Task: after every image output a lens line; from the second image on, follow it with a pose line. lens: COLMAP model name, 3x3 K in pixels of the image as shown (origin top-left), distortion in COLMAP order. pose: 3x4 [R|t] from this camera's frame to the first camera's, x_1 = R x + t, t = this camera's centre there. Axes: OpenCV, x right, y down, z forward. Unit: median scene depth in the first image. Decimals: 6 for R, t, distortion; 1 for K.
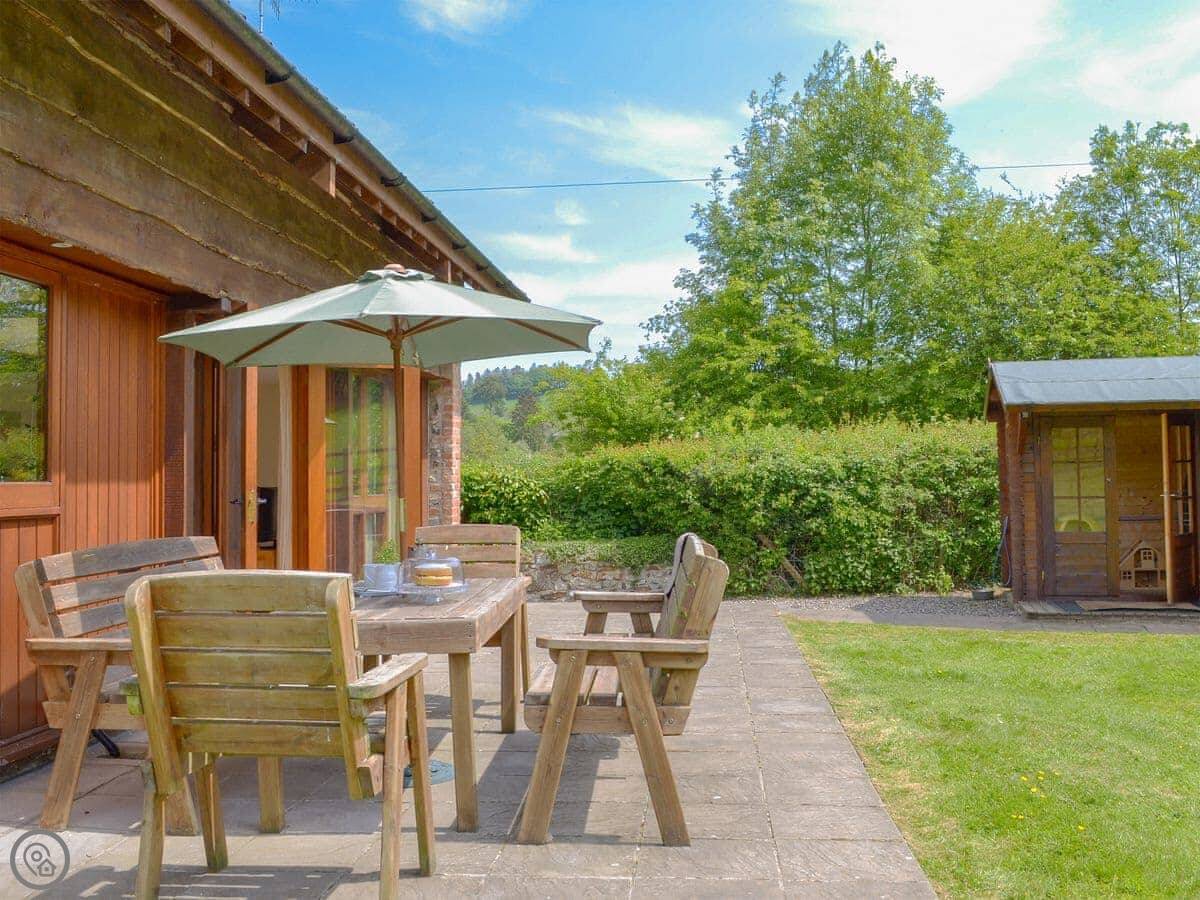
lens RADIAL K [[1202.3, 0, 599.6], [0, 1202.3, 418.0], [0, 0, 1]] dist [-0.053879, -0.004849]
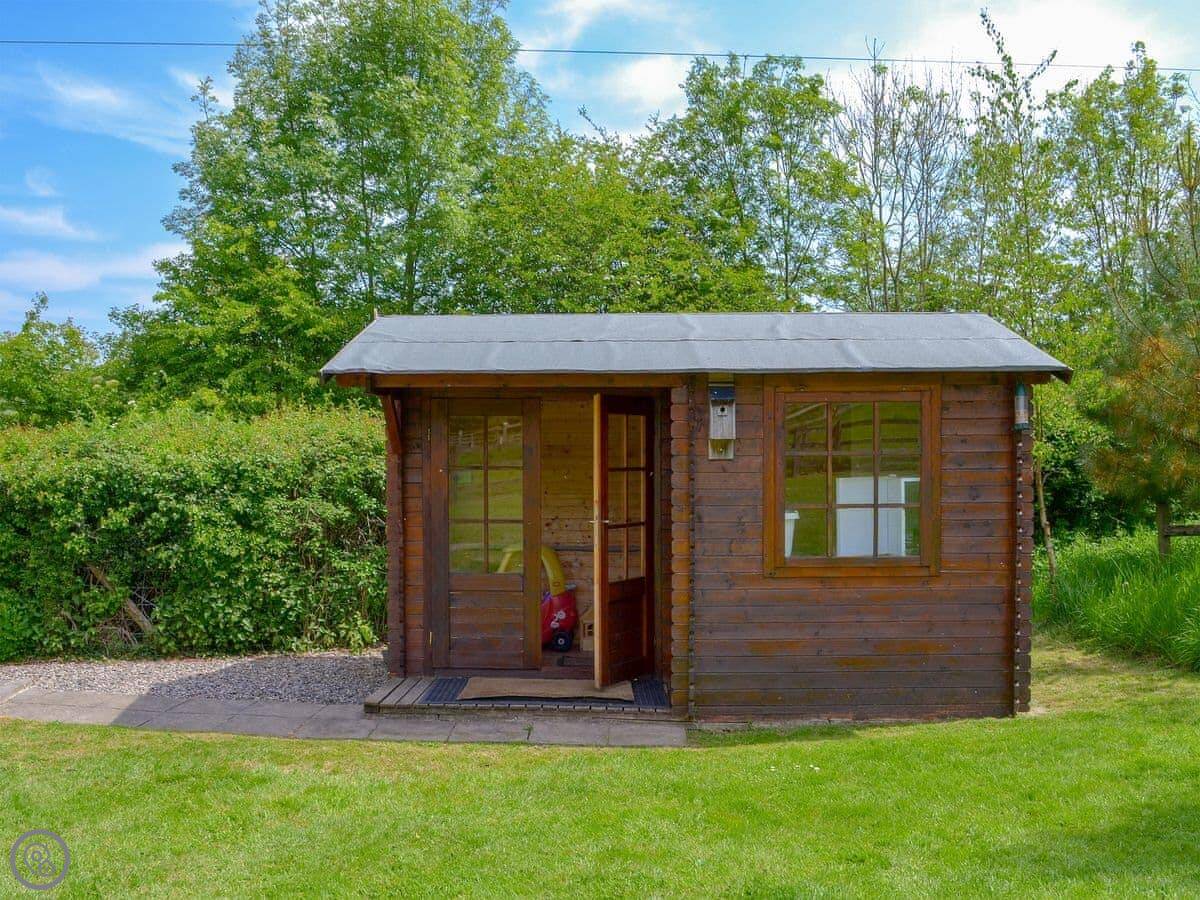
lens RADIAL K [[1164.0, 0, 600.3], [0, 1164.0, 455.1], [0, 0, 1]] dist [-0.055074, 0.003991]
pose [[0.984707, 0.014351, 0.173625, 0.307269], [-0.019961, 0.999332, 0.030605, 0.007542], [-0.173069, -0.033603, 0.984336, 0.307257]]
